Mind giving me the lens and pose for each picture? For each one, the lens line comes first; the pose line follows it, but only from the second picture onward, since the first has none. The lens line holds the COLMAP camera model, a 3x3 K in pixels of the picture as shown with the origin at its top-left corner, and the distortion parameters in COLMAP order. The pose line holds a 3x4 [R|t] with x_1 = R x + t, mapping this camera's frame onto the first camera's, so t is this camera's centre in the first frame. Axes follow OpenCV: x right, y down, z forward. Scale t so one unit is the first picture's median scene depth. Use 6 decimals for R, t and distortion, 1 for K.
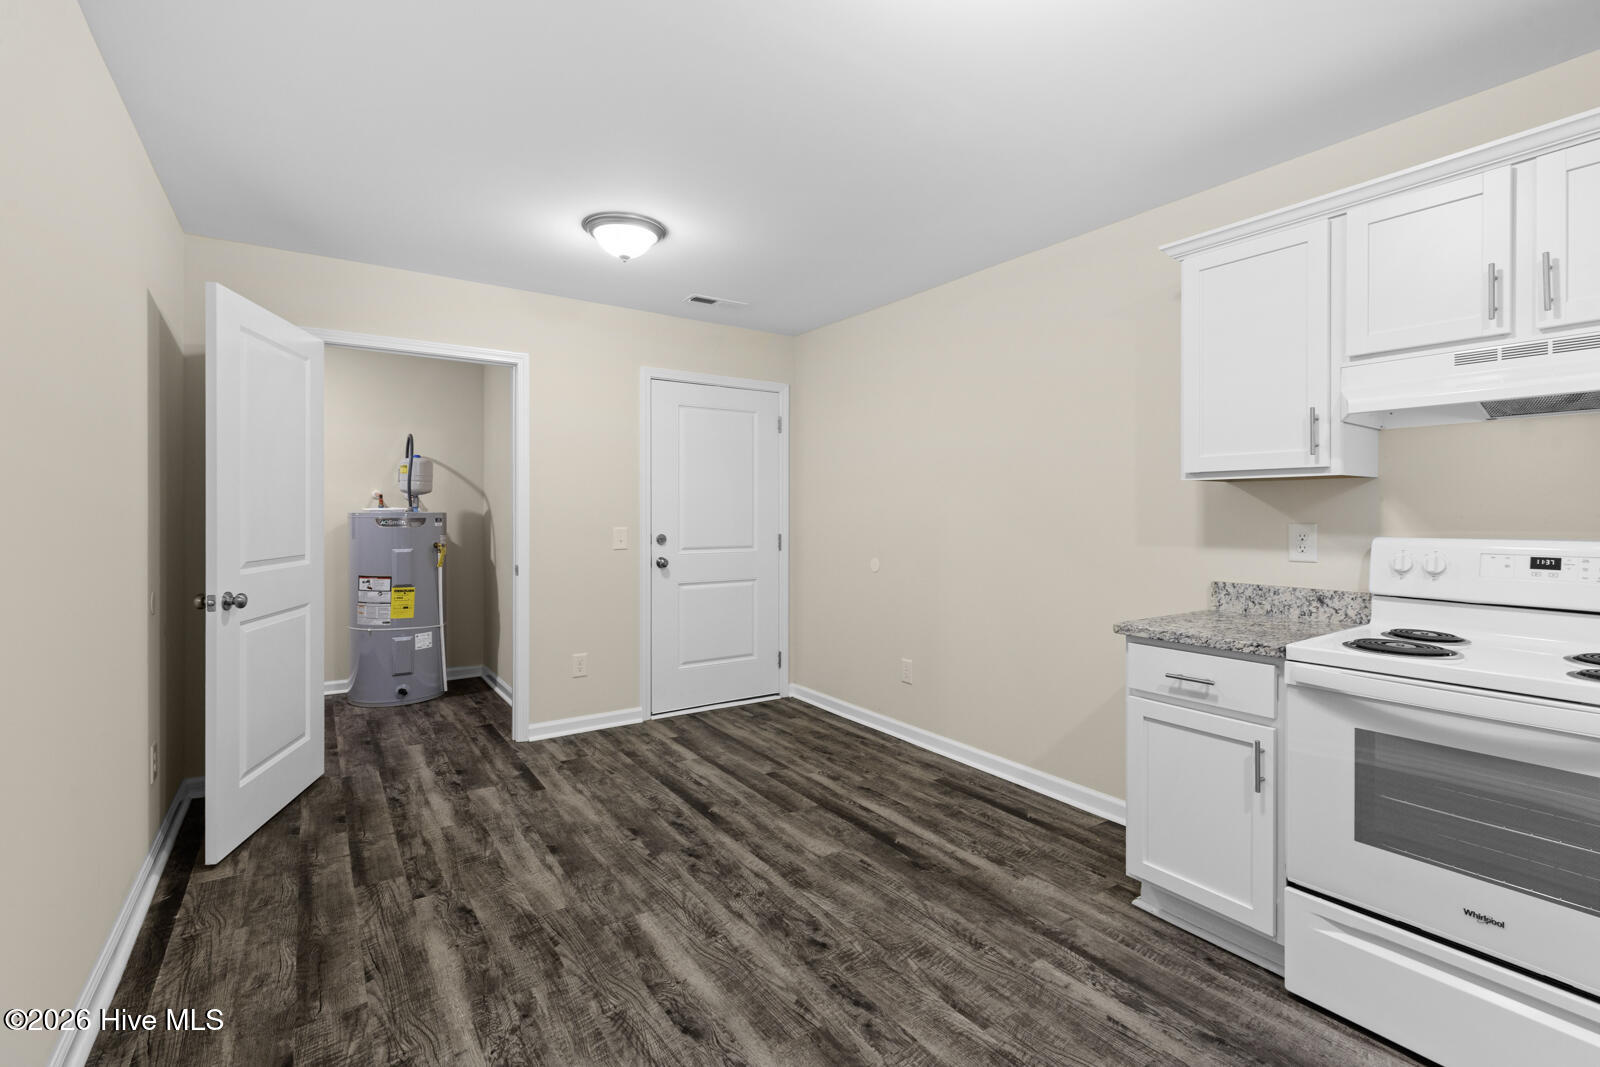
lens RADIAL K [[718.7, 0, 805.2], [0, 718.7, 525.6], [0, 0, 1]] dist [-0.000350, -0.000252]
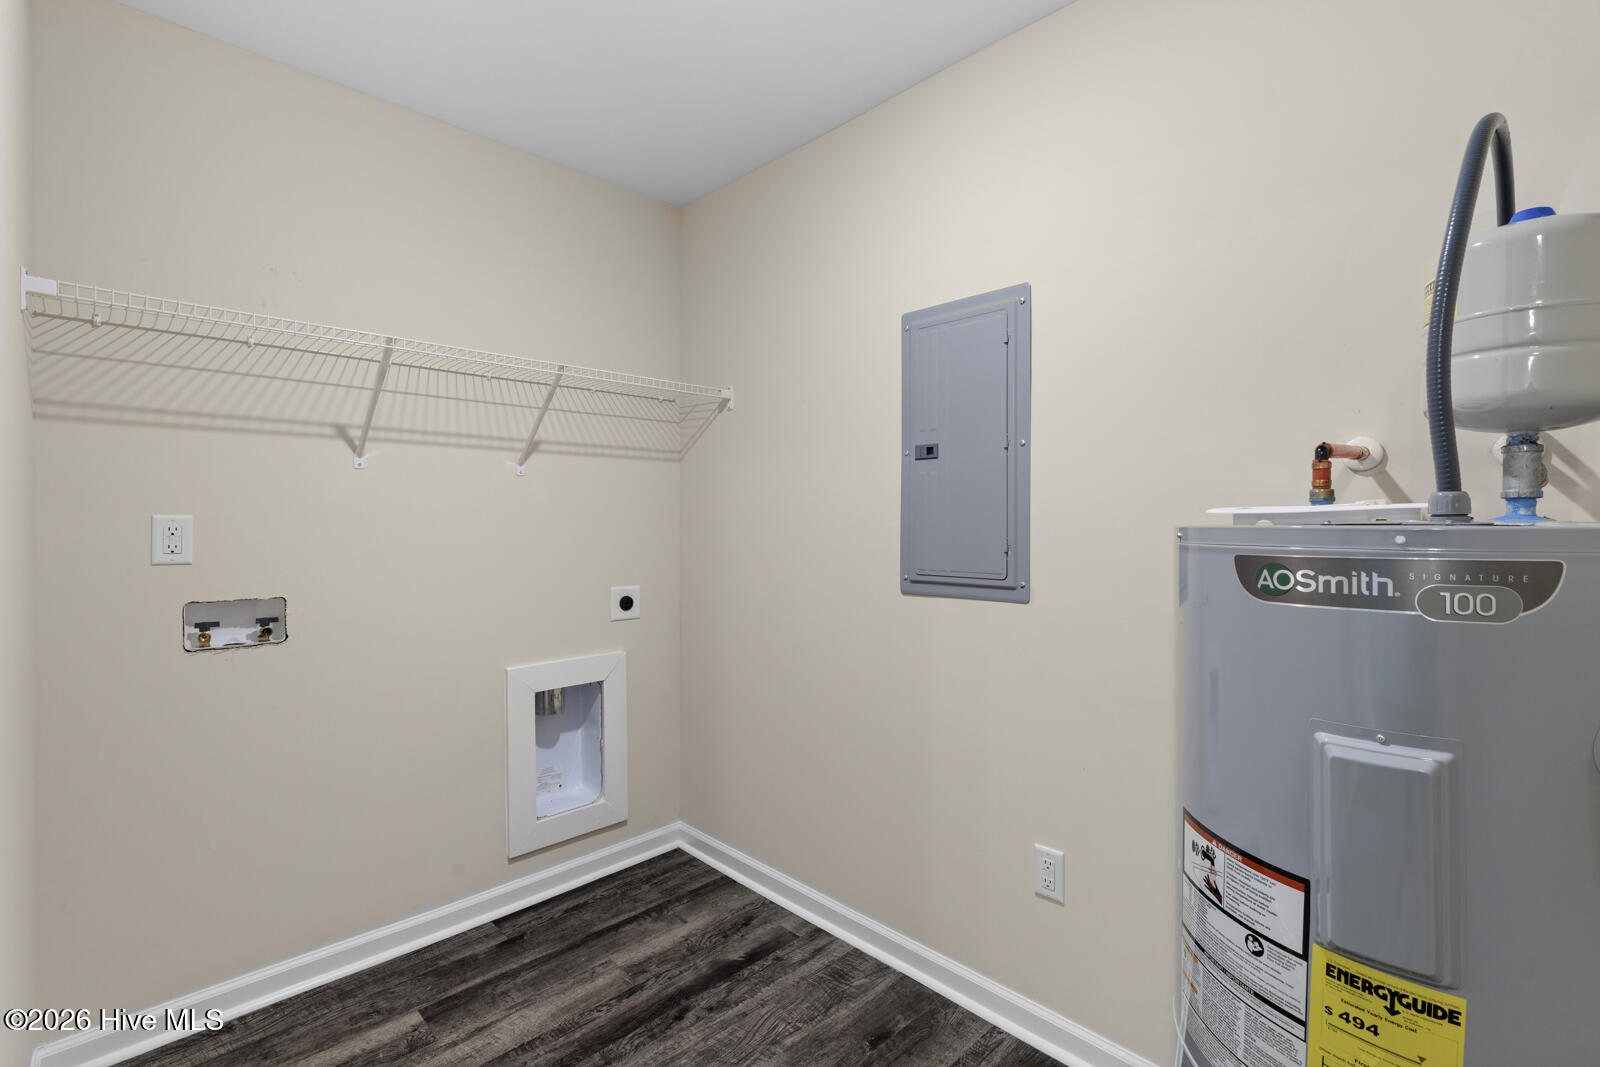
lens RADIAL K [[718.7, 0, 805.2], [0, 718.7, 525.6], [0, 0, 1]] dist [-0.000350, -0.000252]
pose [[0.169137, 0.002014, -0.985591, -0.407829], [-0.007206, 0.999974, 0.000807, -0.017793], [0.985566, 0.006966, 0.169147, 0.820308]]
